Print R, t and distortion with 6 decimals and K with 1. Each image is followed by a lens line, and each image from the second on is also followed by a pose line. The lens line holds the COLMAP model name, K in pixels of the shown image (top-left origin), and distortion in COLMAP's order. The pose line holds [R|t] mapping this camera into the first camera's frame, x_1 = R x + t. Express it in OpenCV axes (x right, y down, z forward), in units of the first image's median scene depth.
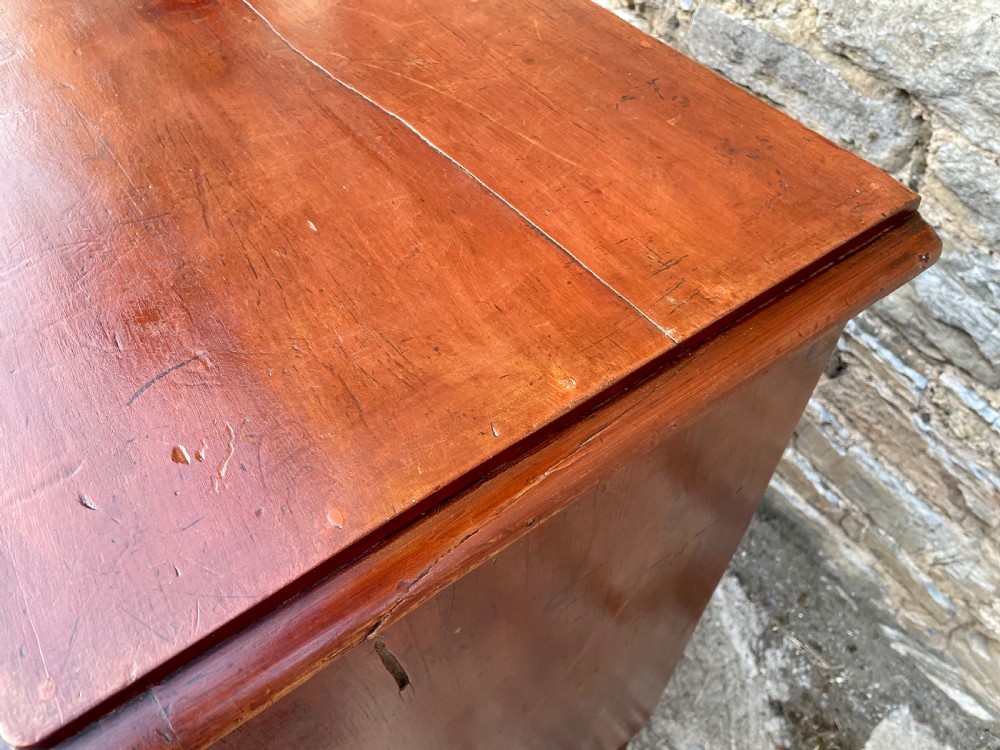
lens RADIAL K [[763.0, 0, 510.8], [0, 763.0, 370.1], [0, 0, 1]] dist [0.084385, -0.129220]
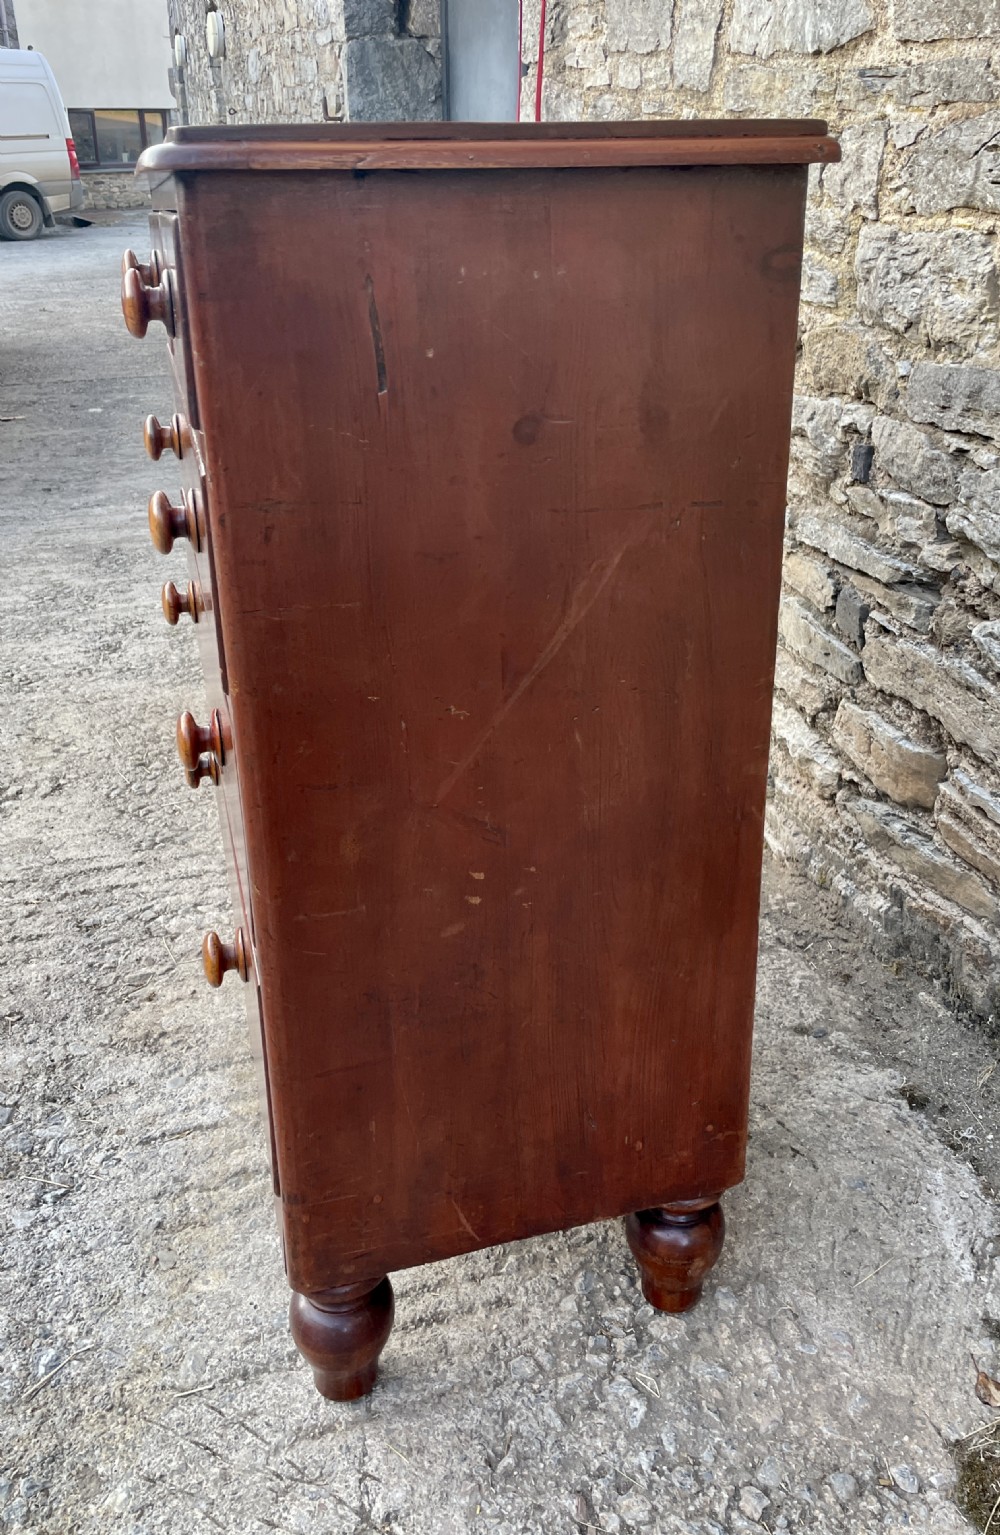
lens RADIAL K [[1205.2, 0, 536.2], [0, 1205.2, 669.2], [0, 0, 1]] dist [0.101050, -0.185165]
pose [[0.945133, 0.107614, -0.308452, 0.253135], [-0.248055, 0.850813, -0.463234, 0.546897], [0.212585, 0.514331, 0.830825, -0.133631]]
